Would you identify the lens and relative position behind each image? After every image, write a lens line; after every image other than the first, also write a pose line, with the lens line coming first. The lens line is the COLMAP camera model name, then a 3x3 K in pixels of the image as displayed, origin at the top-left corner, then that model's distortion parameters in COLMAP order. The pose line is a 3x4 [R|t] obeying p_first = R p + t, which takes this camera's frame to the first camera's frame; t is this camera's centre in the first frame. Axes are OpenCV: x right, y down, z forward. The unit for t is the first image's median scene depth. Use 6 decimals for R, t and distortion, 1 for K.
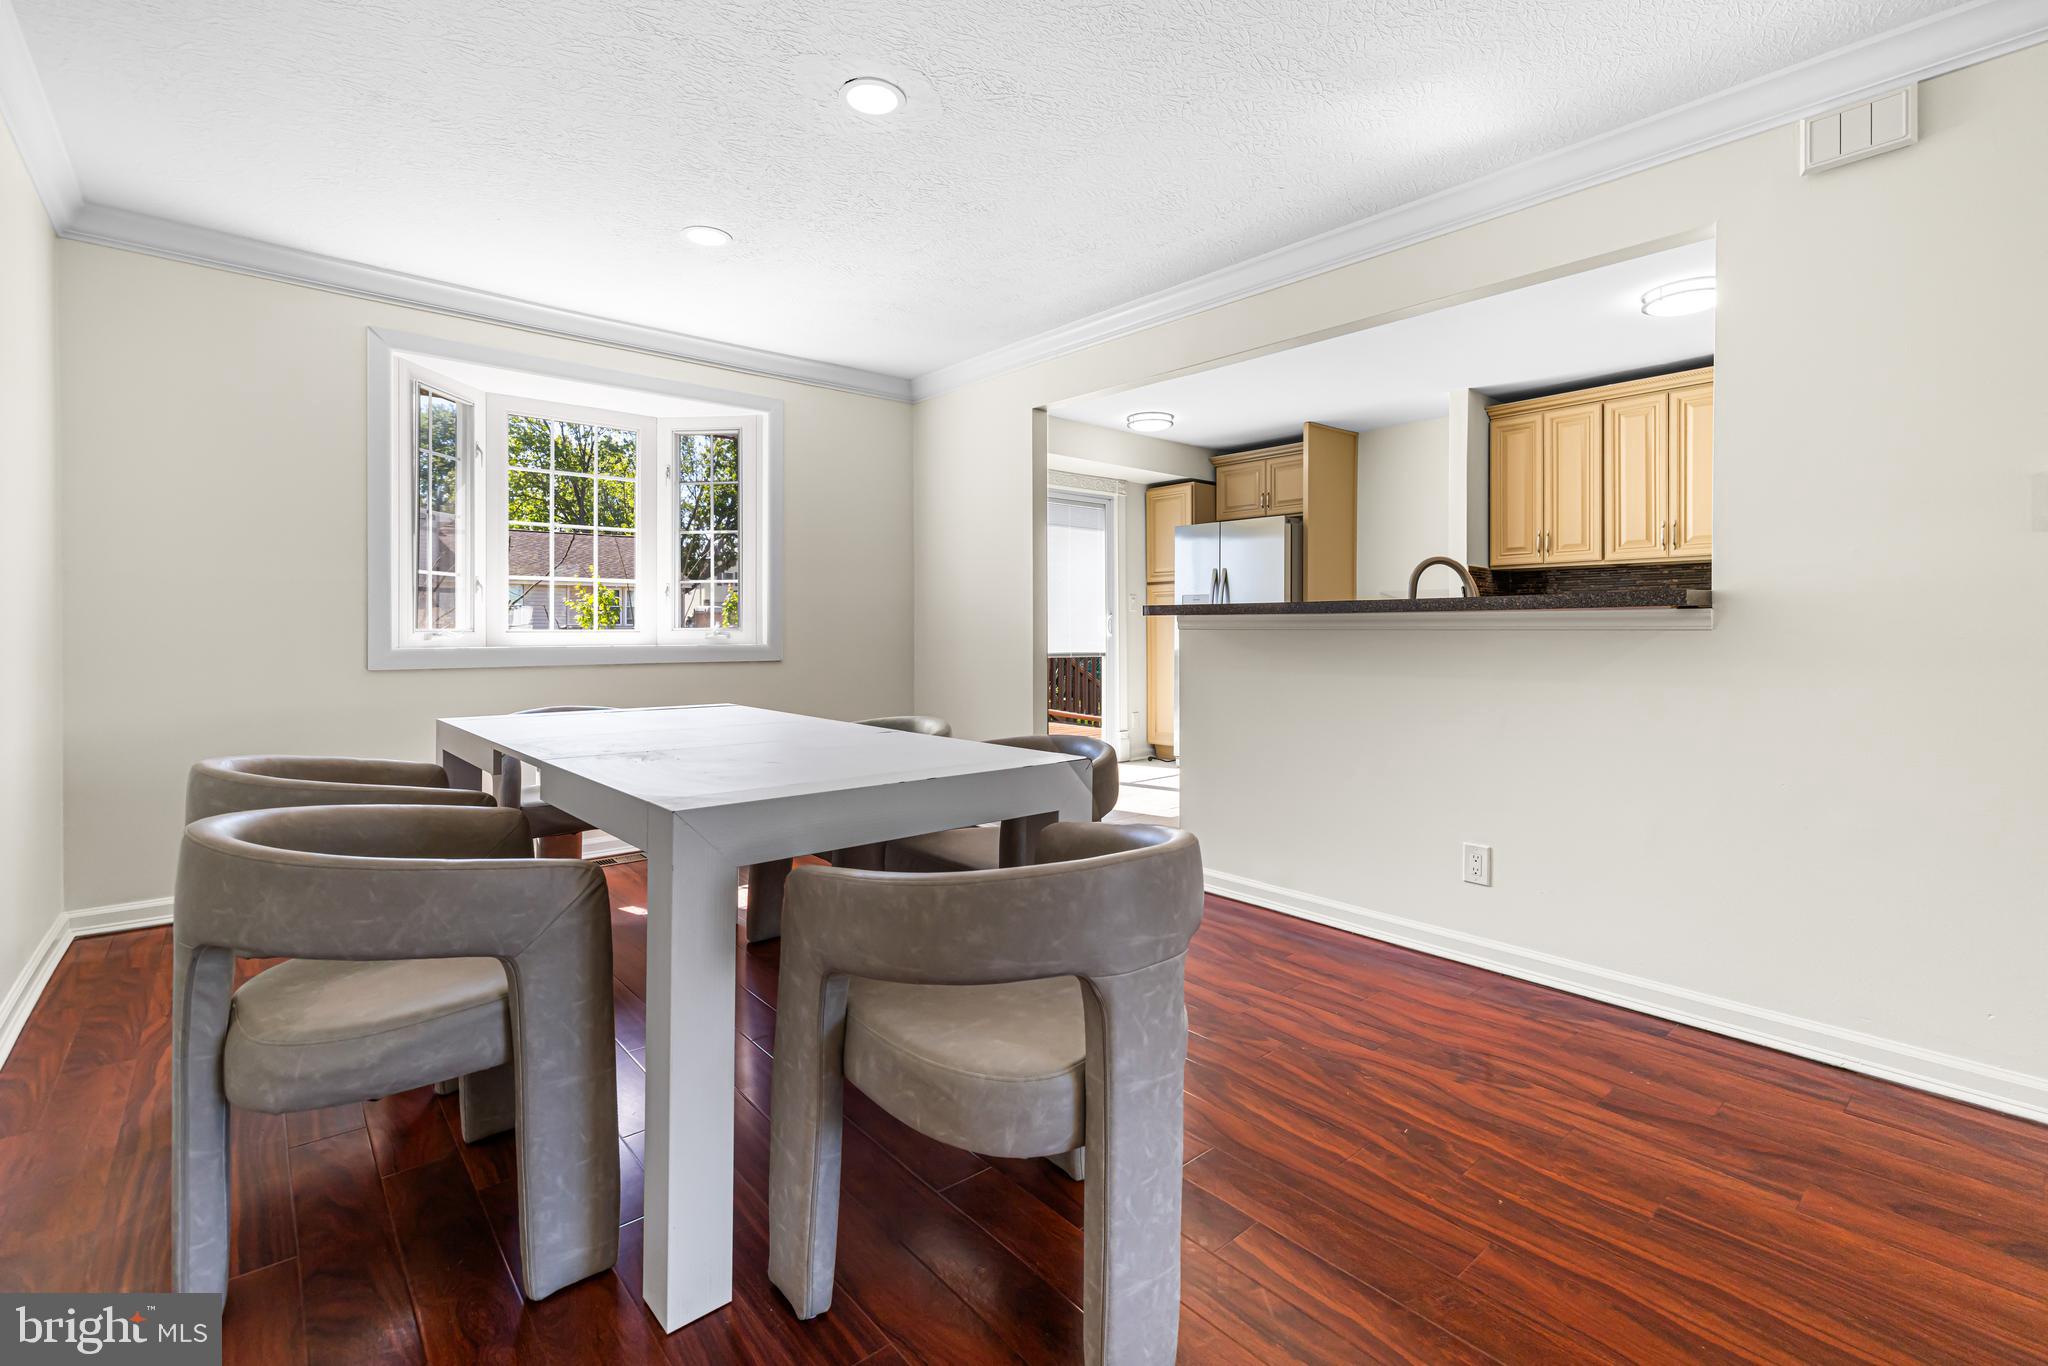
lens RADIAL K [[902.8, 0, 1020.9], [0, 902.8, 621.6], [0, 0, 1]] dist [0.003408, 0.001139]
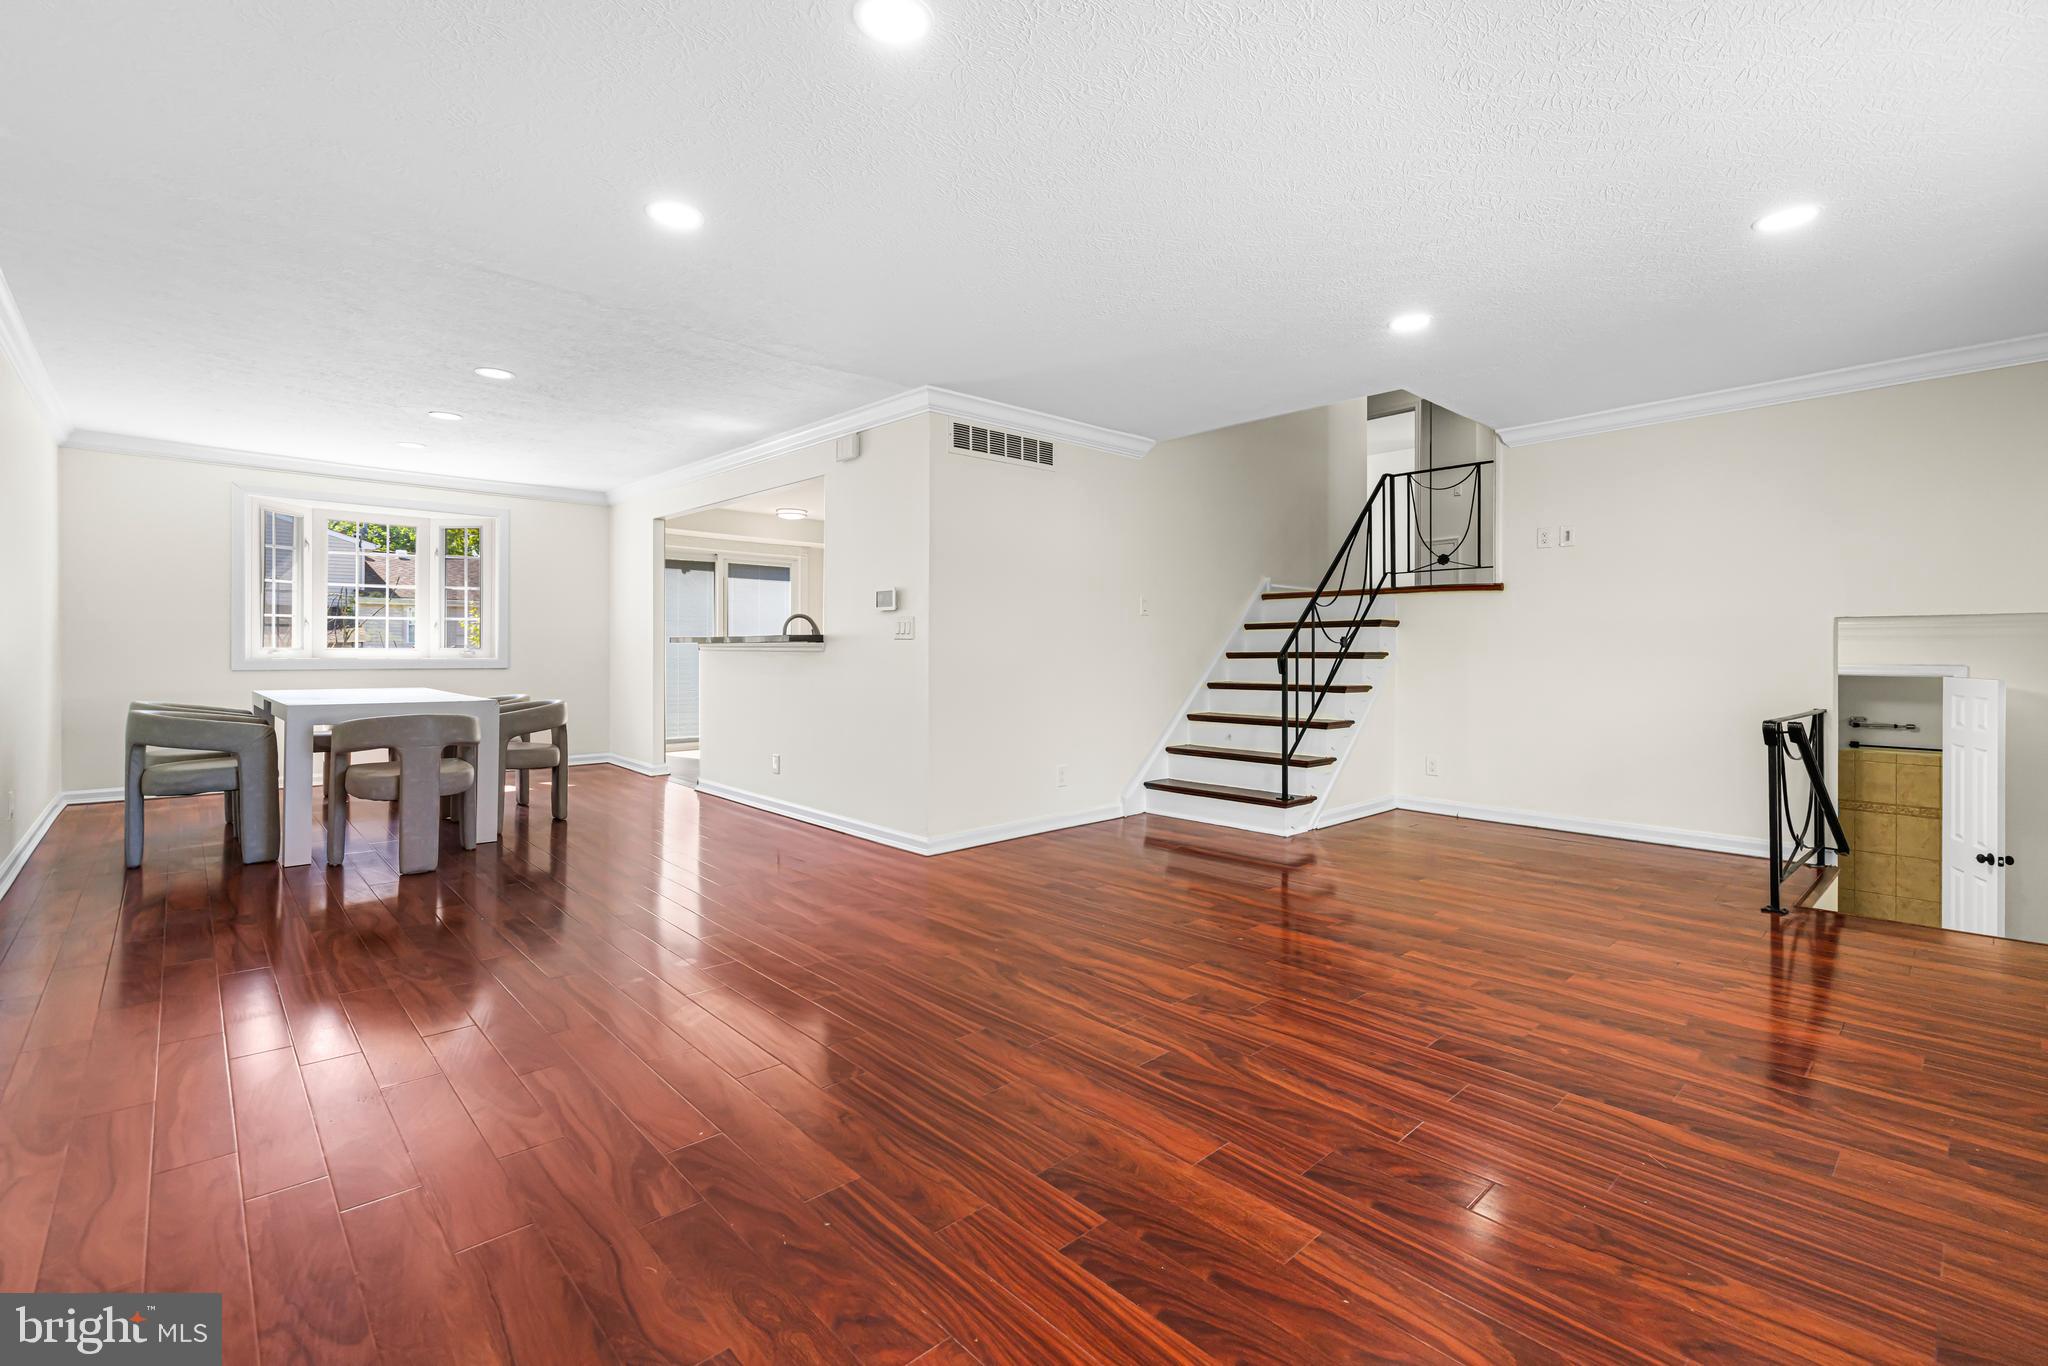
lens RADIAL K [[902.8, 0, 1052.7], [0, 902.8, 647.3], [0, 0, 1]] dist [0.003408, 0.001139]
pose [[0.998644, 0.006655, 0.051629, 0.756618], [-0.006912, 0.999965, 0.004792, -0.010191], [-0.051595, -0.005142, 0.998655, -0.822794]]
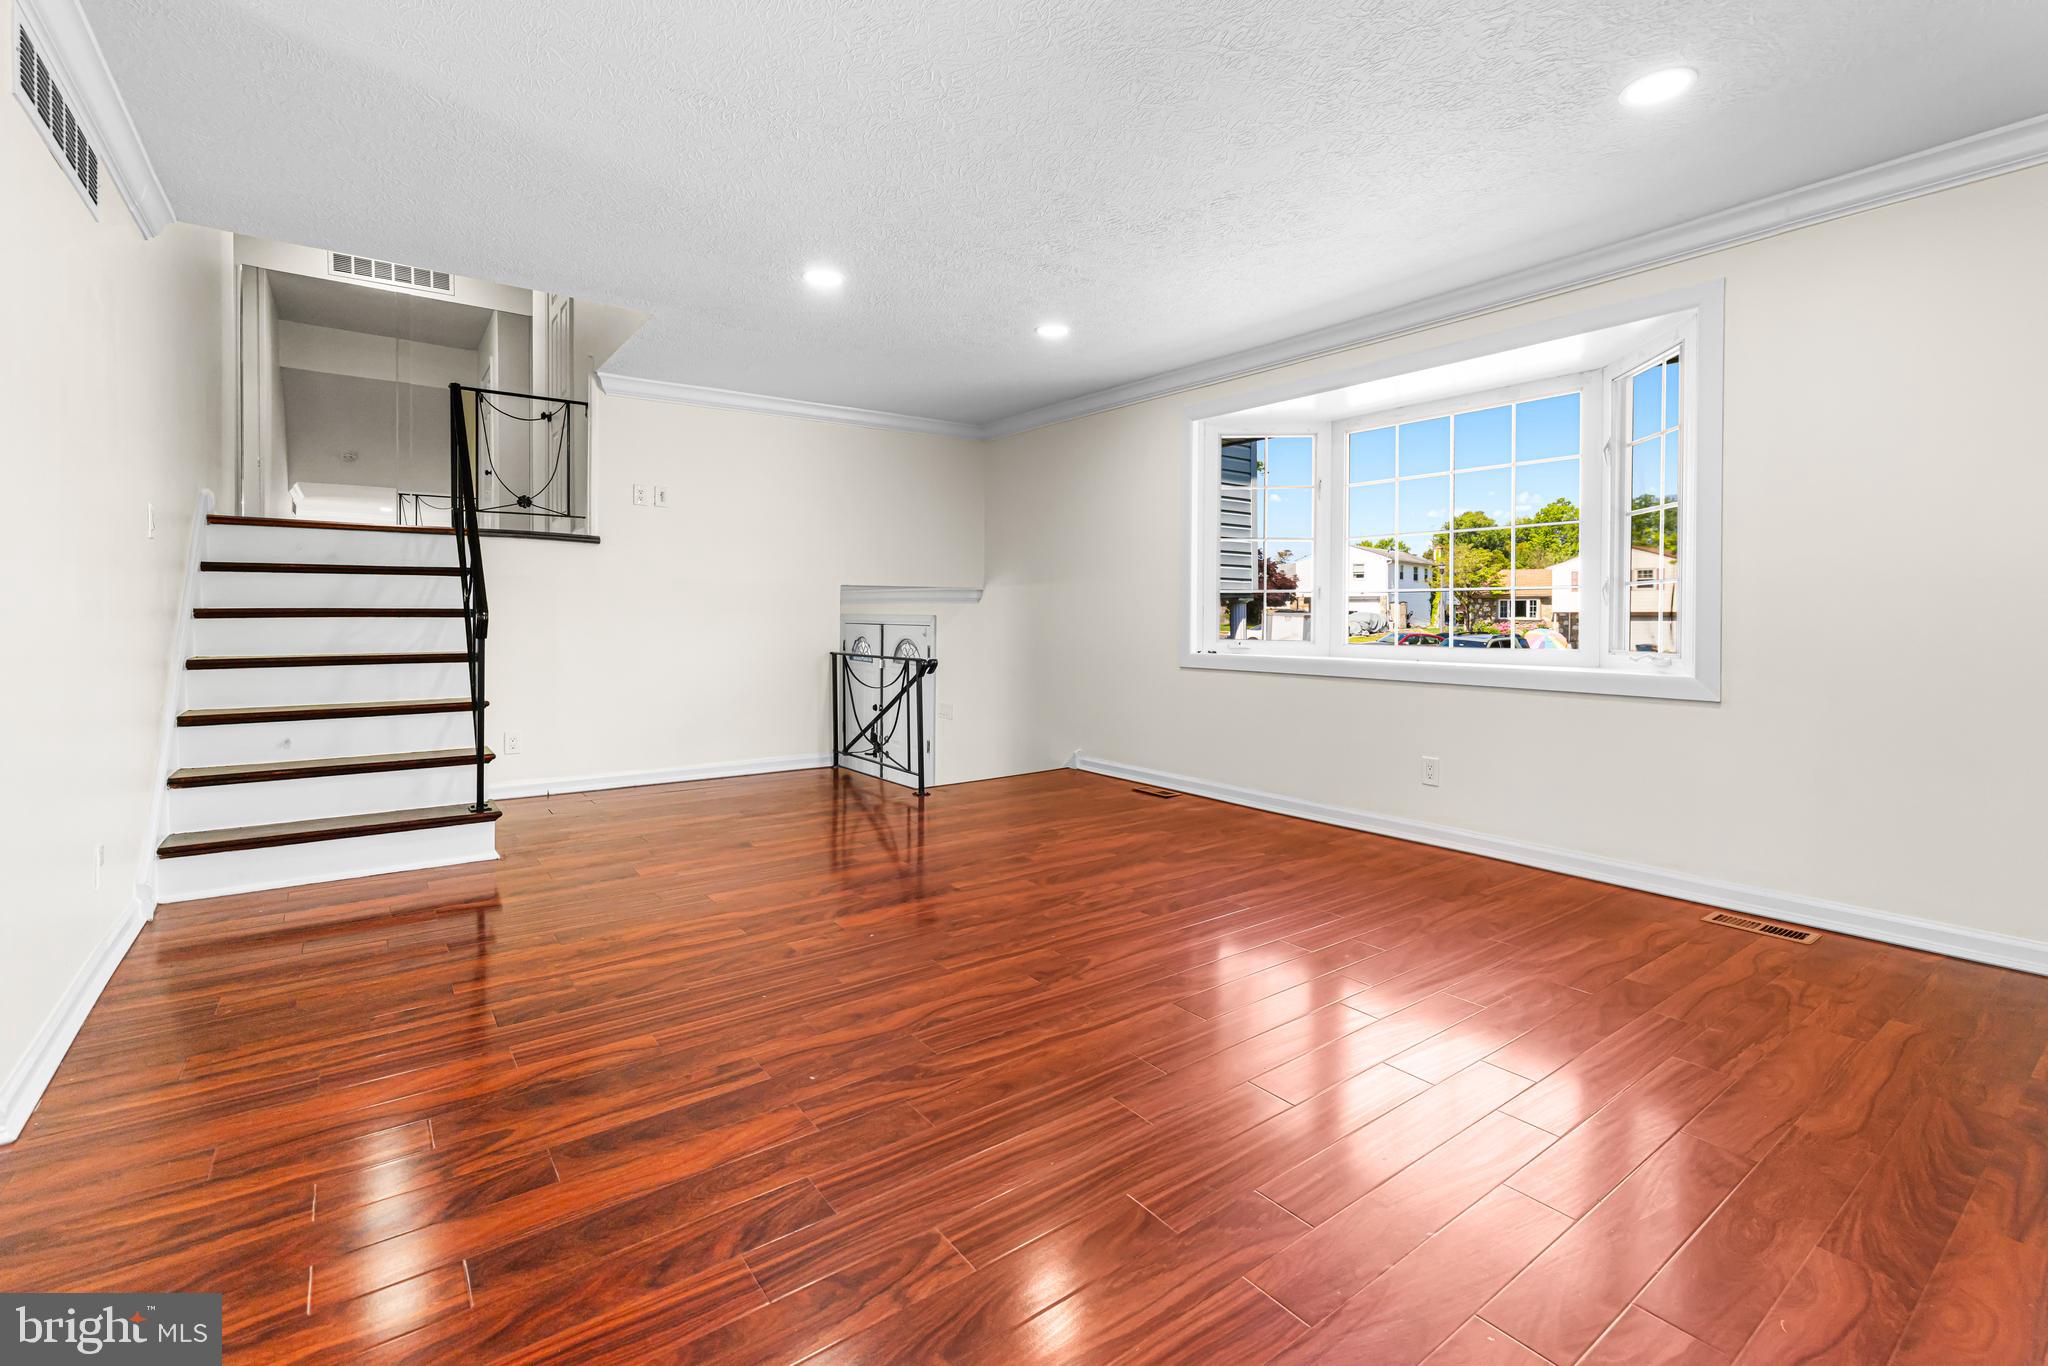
lens RADIAL K [[902.8, 0, 1017.3], [0, 902.8, 622.3], [0, 0, 1]] dist [0.003408, 0.001139]
pose [[0.082077, -0.004215, 0.996617, 0.235170], [-0.015463, 0.999865, 0.005502, 0.001597], [-0.996506, -0.015863, 0.082001, -0.150849]]
